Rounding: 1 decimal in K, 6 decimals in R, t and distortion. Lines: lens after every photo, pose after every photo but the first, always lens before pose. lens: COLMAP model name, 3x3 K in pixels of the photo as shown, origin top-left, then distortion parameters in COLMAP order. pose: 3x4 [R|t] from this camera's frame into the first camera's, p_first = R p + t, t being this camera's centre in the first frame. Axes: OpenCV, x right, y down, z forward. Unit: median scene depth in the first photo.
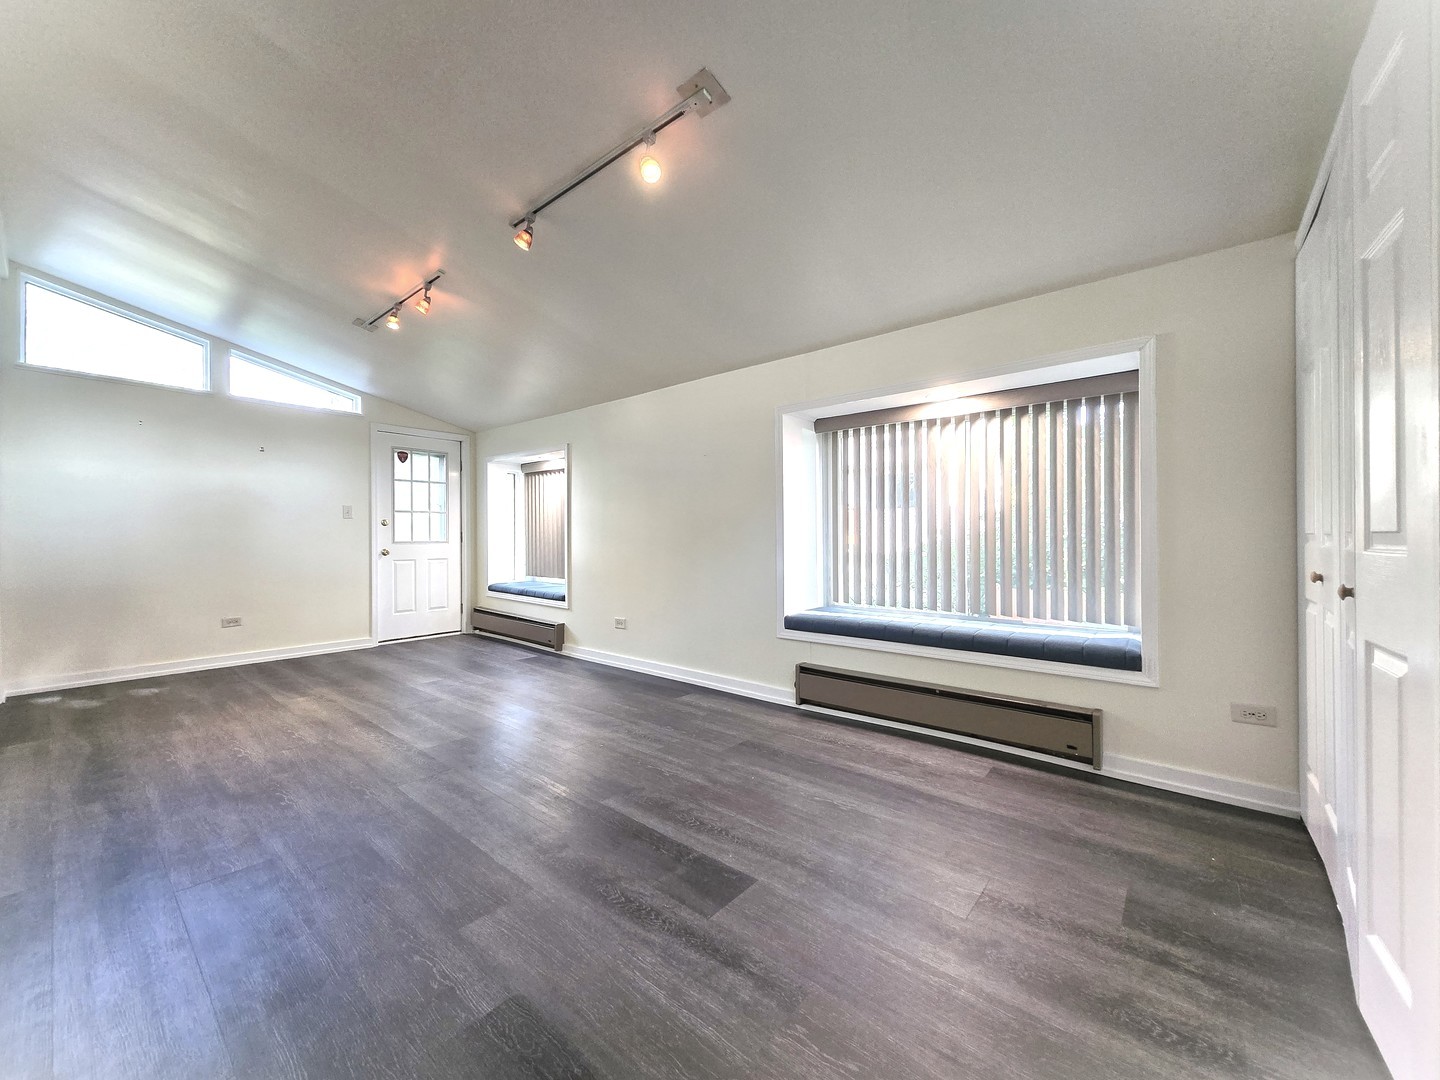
lens RADIAL K [[570.9, 0, 712.8], [0, 570.9, 533.2], [0, 0, 1]] dist [0.002451, -0.000581]
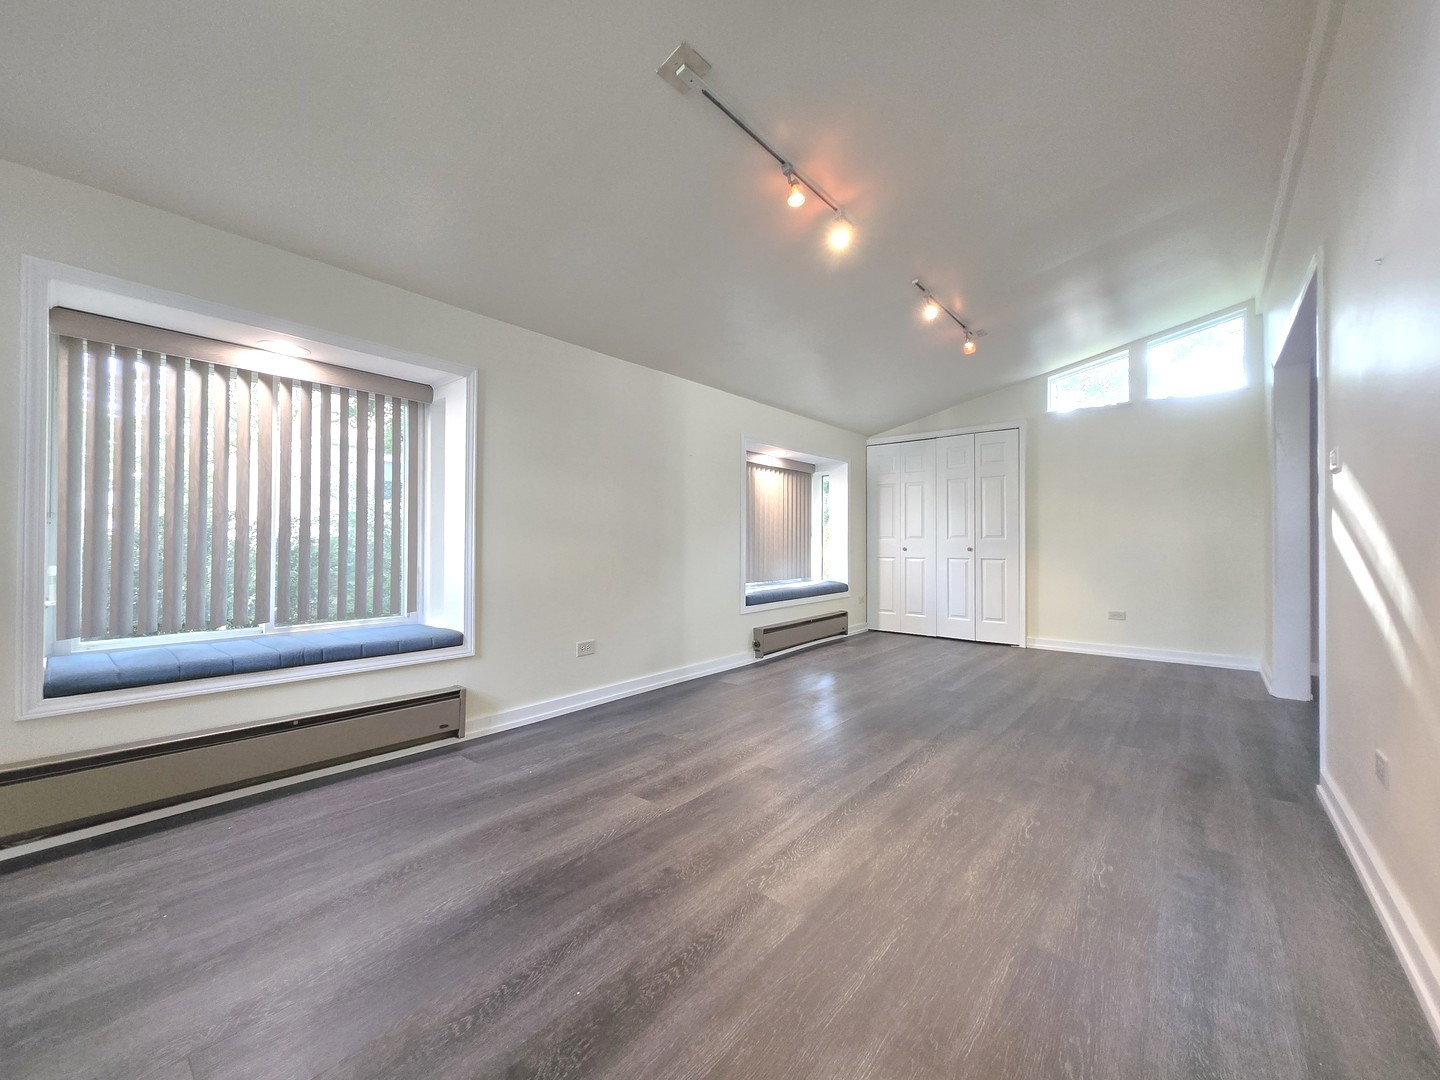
lens RADIAL K [[570.9, 0, 720.8], [0, 570.9, 541.2], [0, 0, 1]] dist [0.002451, -0.000581]
pose [[-0.013310, 0.004923, 0.999899, -0.921079], [-0.004209, 0.999979, -0.004979, 0.020126], [-0.999903, -0.004274, -0.013289, 0.839921]]
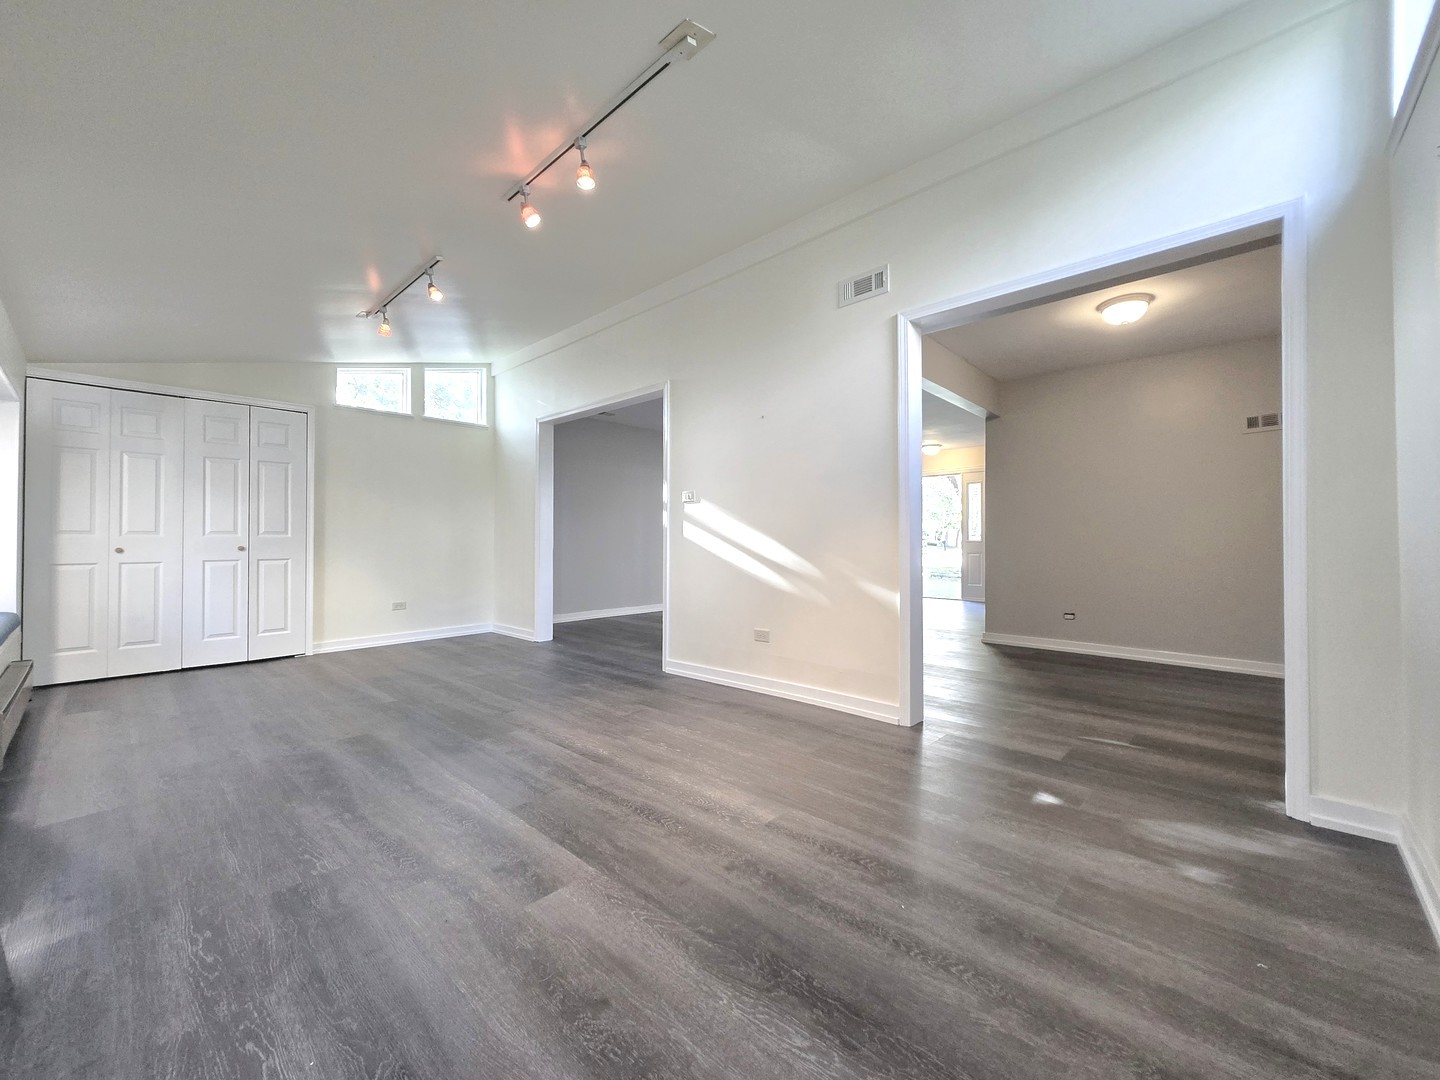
lens RADIAL K [[570.9, 0, 717.0], [0, 570.9, 537.8], [0, 0, 1]] dist [0.002451, -0.000581]
pose [[-0.998764, 0.006185, 0.049312, -0.561747], [0.005863, 0.999960, -0.006682, 0.022168], [-0.049351, -0.006385, -0.998761, 1.235566]]
